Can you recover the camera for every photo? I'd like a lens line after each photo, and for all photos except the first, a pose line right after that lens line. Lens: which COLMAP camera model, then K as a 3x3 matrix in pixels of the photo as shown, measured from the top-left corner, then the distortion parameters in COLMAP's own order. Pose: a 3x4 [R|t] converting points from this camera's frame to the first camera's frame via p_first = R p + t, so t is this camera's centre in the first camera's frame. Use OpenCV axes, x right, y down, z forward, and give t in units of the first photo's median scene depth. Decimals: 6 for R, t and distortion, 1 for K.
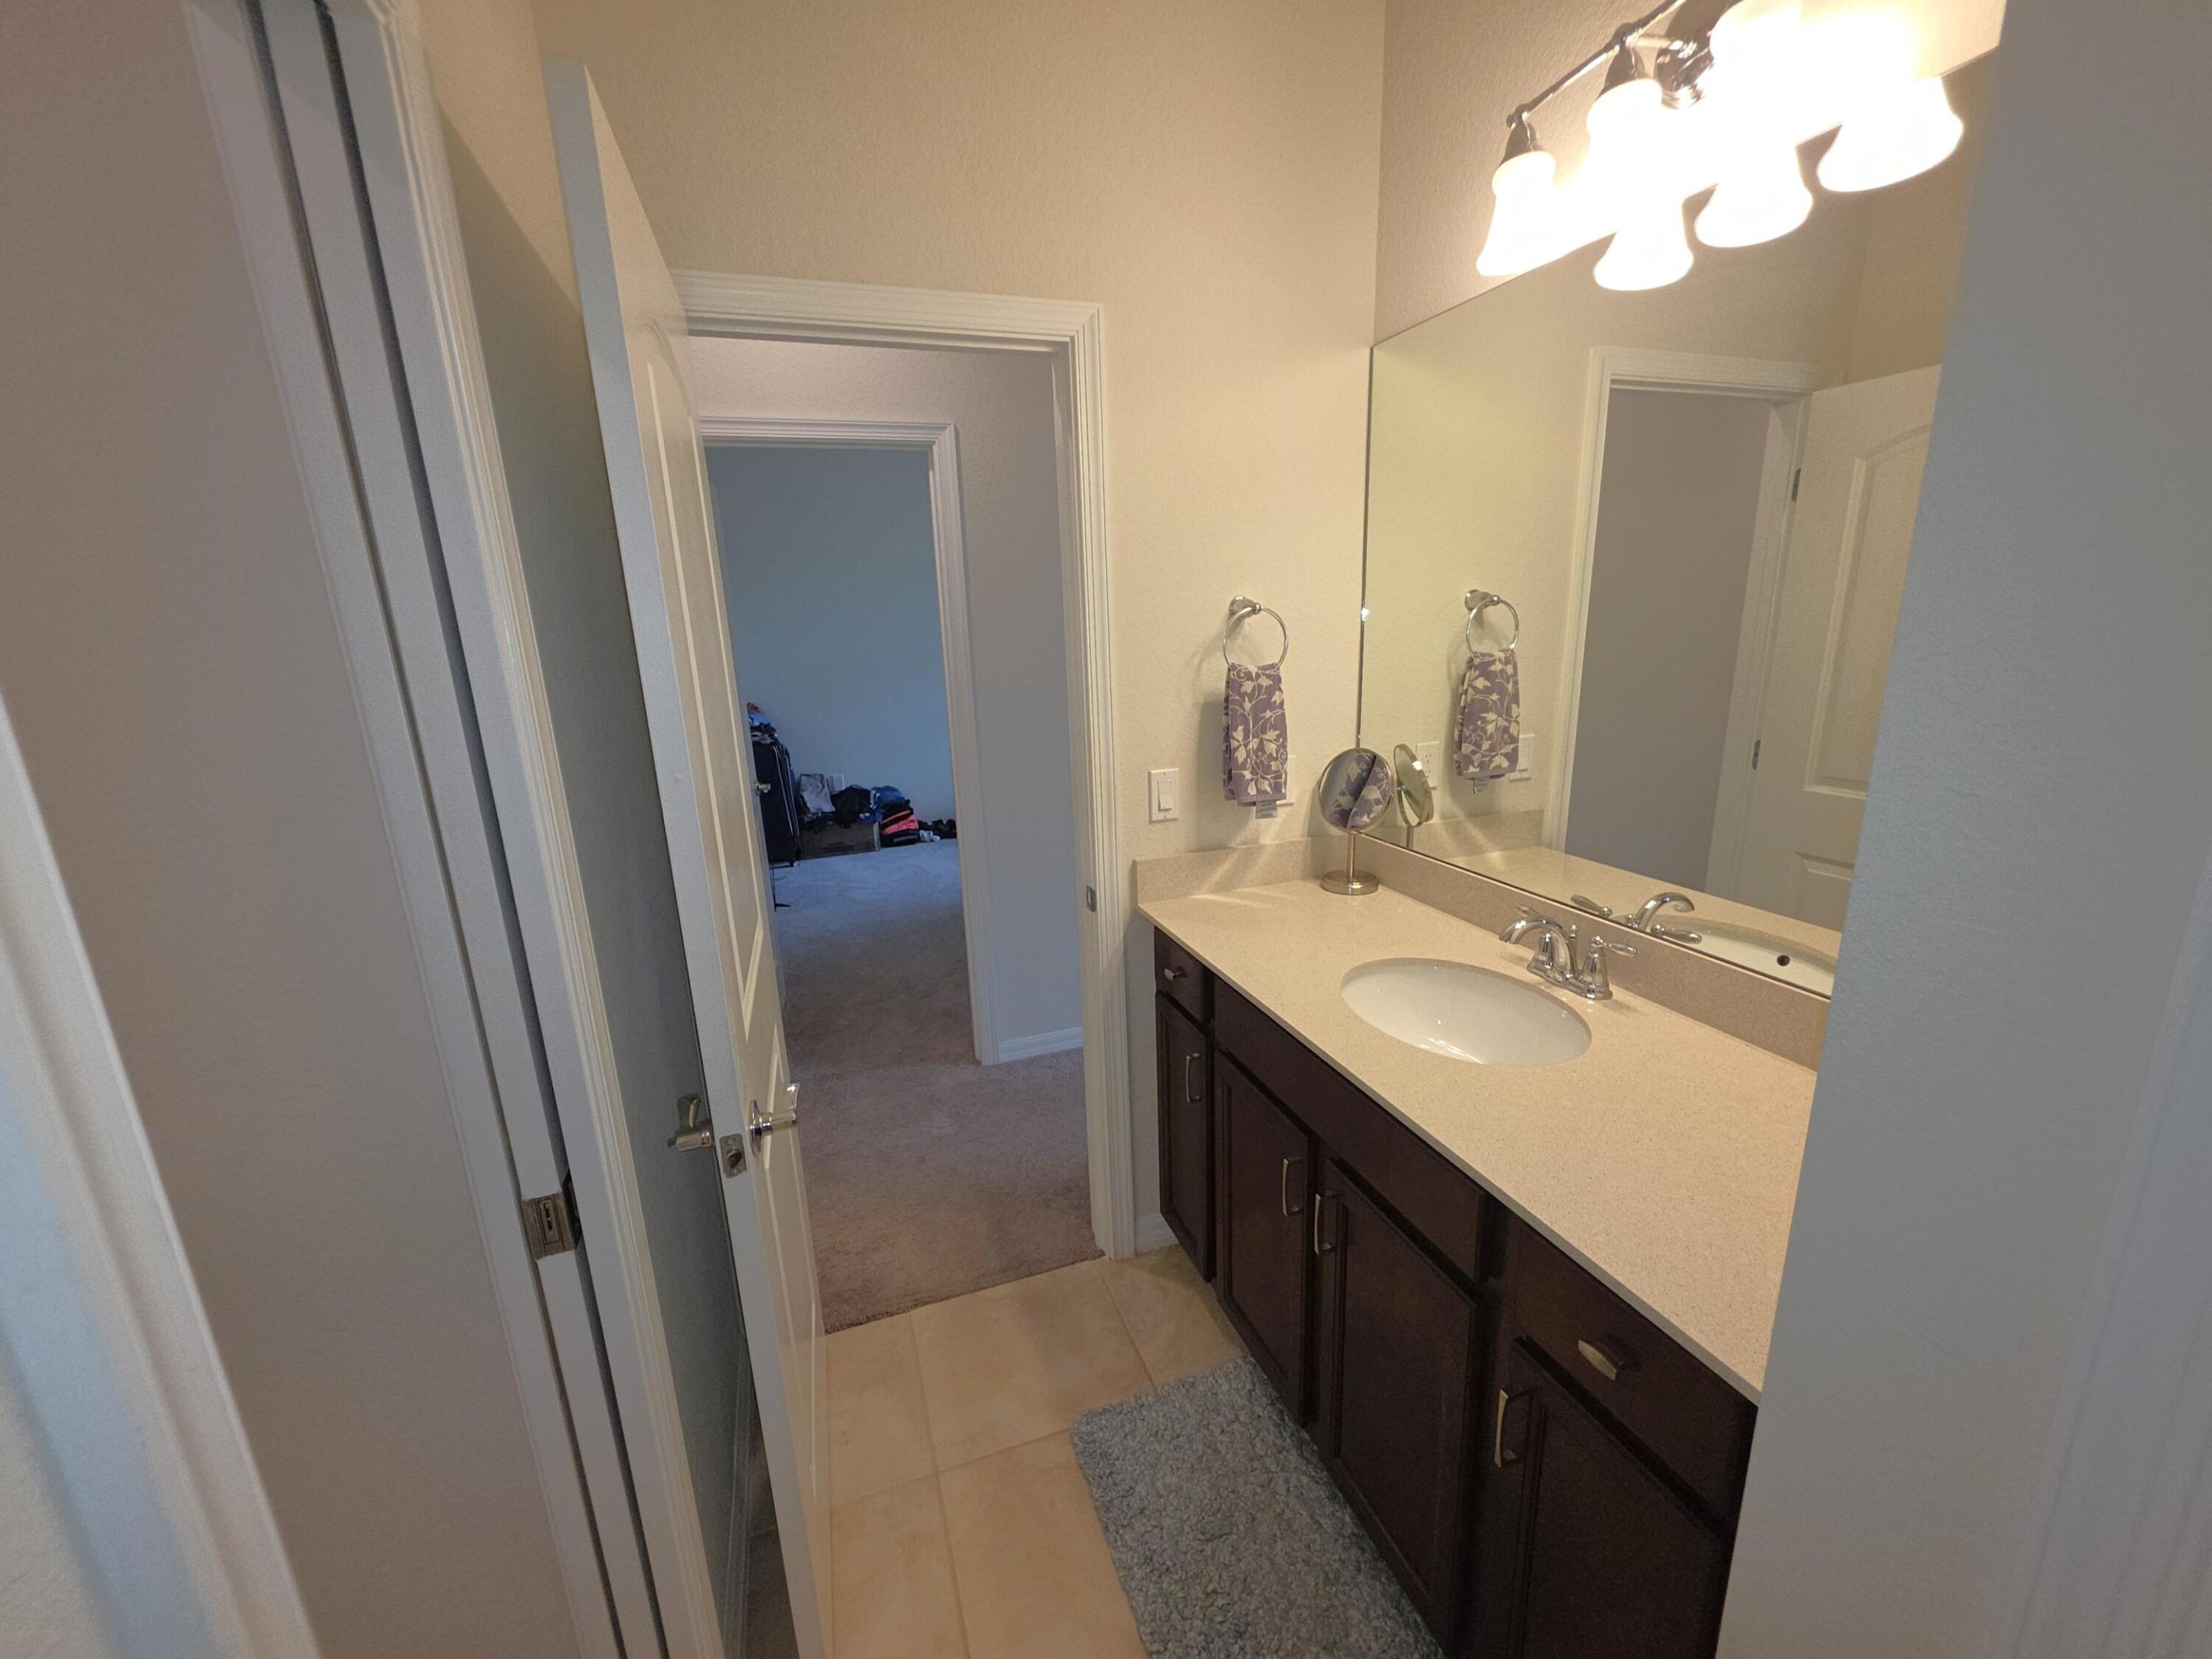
lens RADIAL K [[876.2, 0, 1107.5], [0, 876.2, 825.9], [0, 0, 1]] dist [-0.001745, 0.000322]
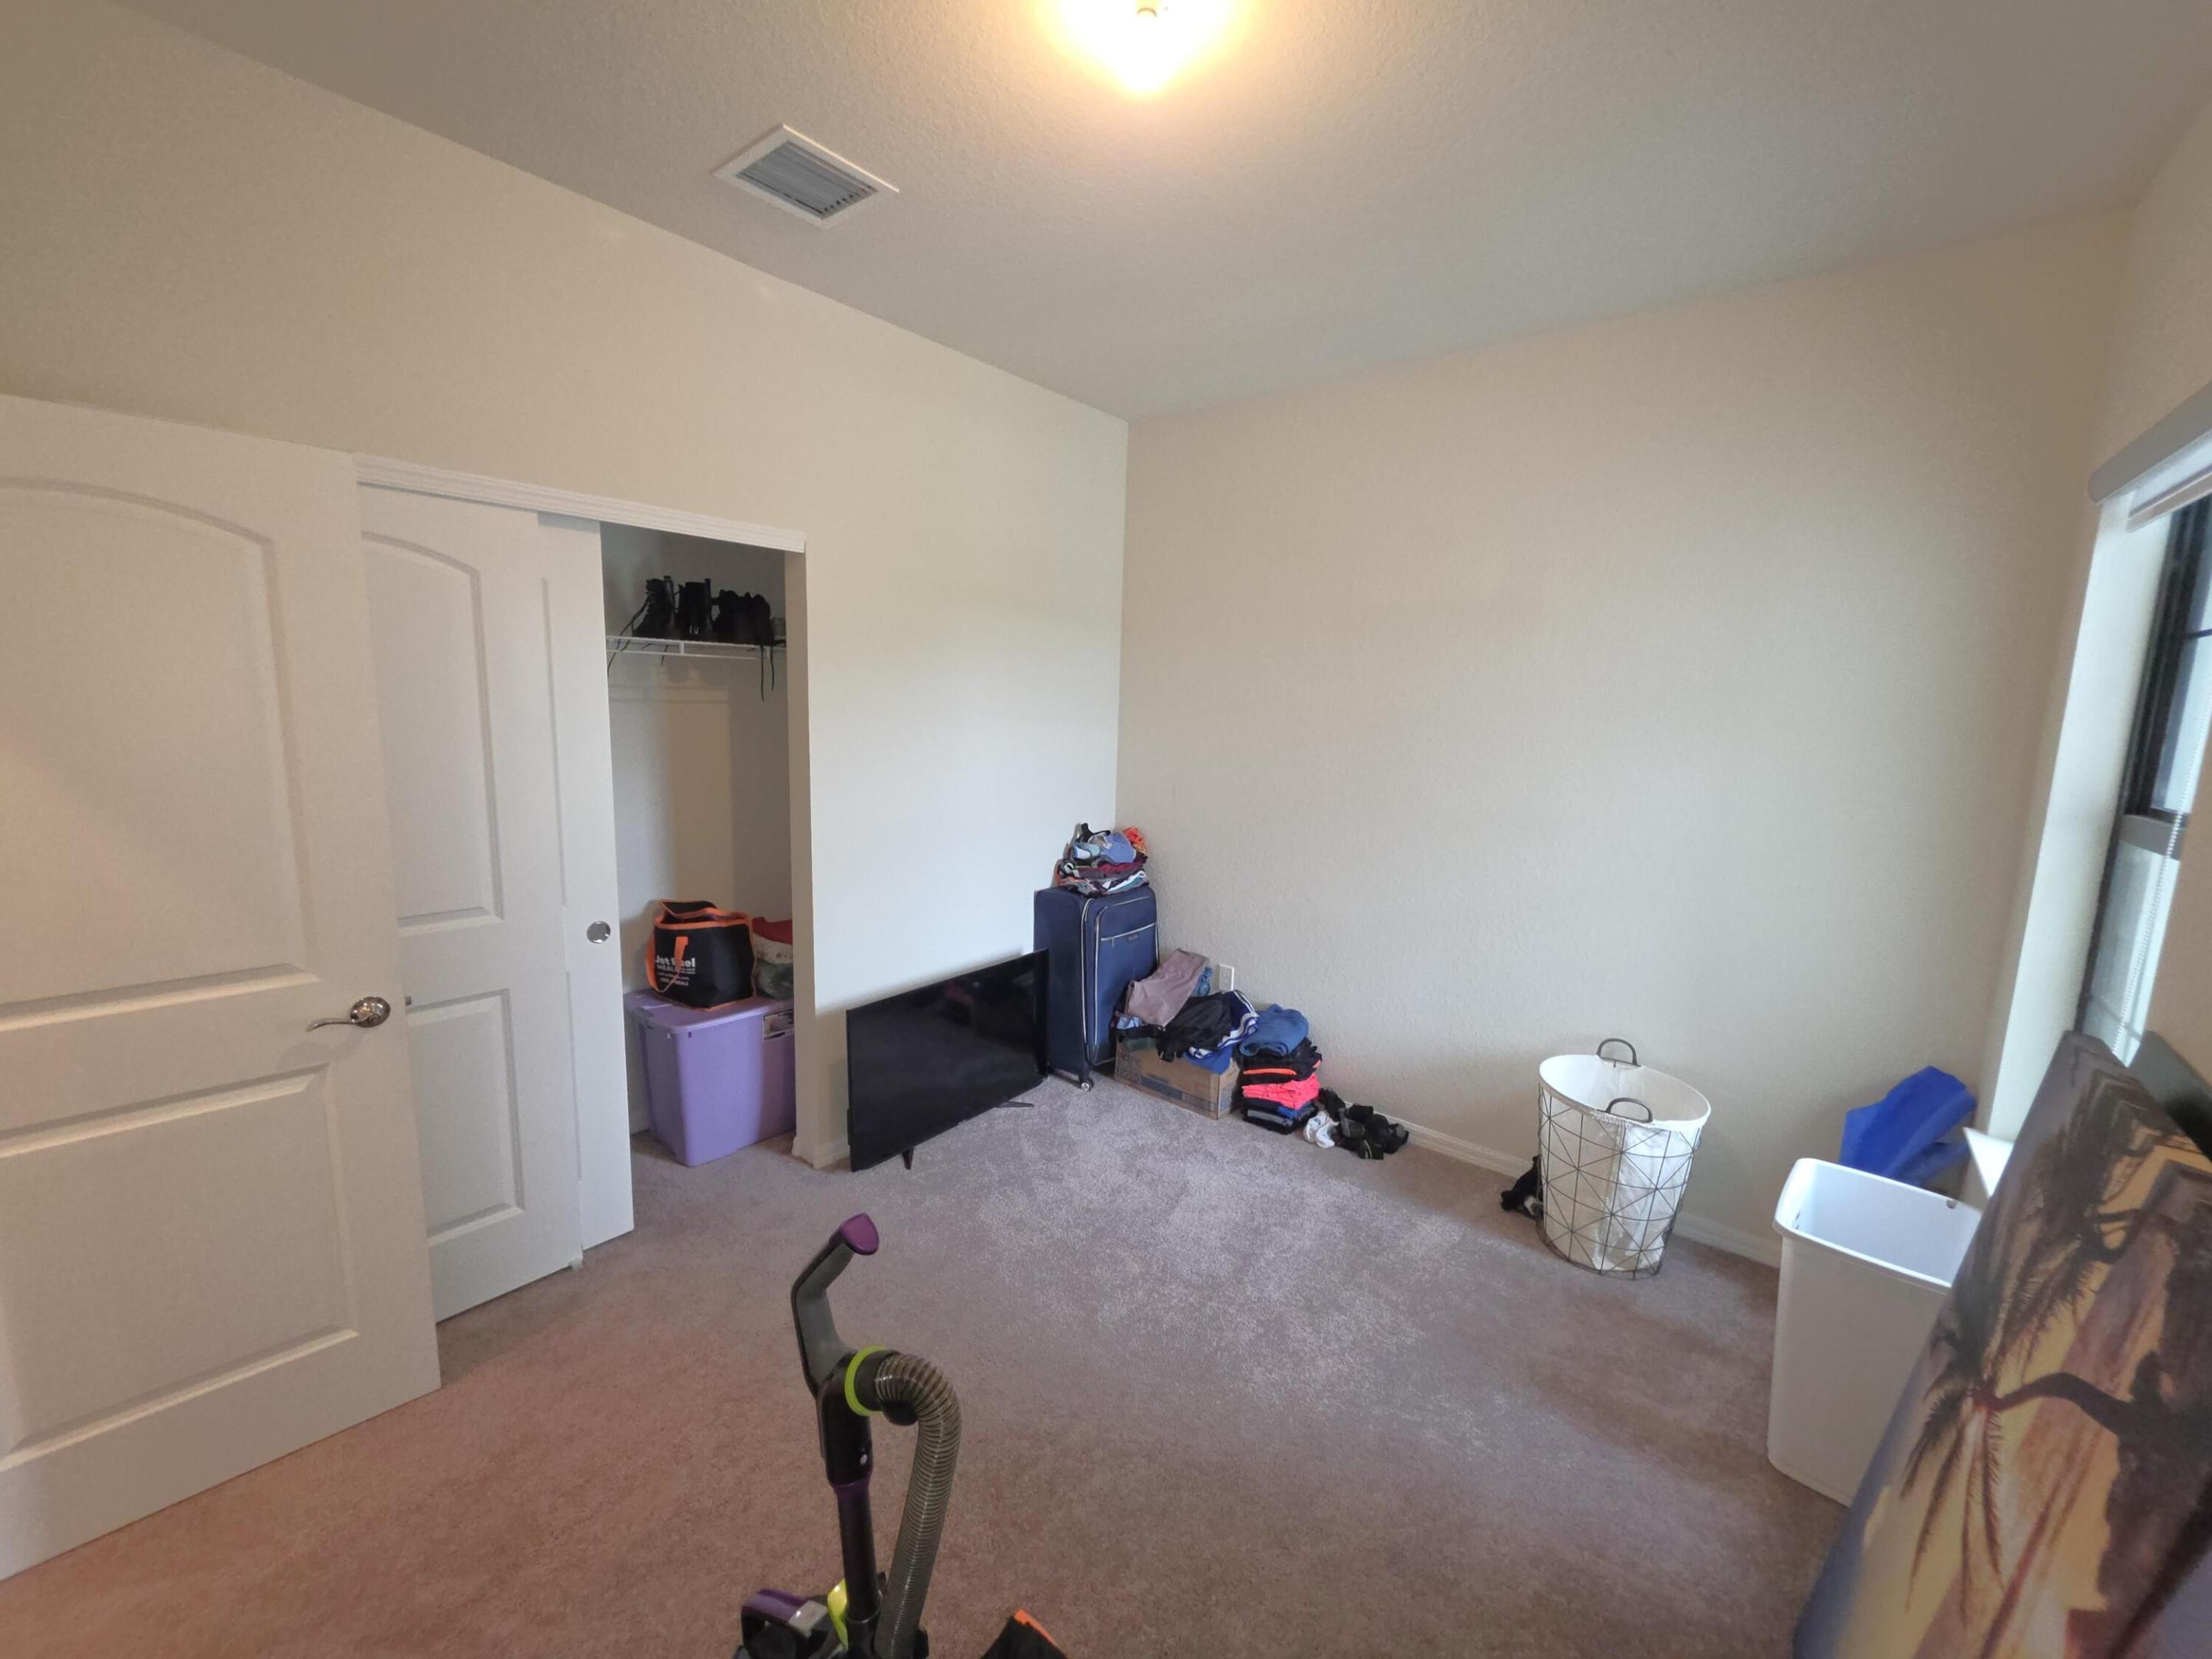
lens RADIAL K [[876.2, 0, 1104.4], [0, 876.2, 826.9], [0, 0, 1]] dist [-0.001745, 0.000322]
pose [[0.519485, 0.172297, -0.836928, 0.143132], [-0.246843, 0.967960, 0.046056, -0.162052], [0.818049, 0.182665, 0.545371, 0.593795]]
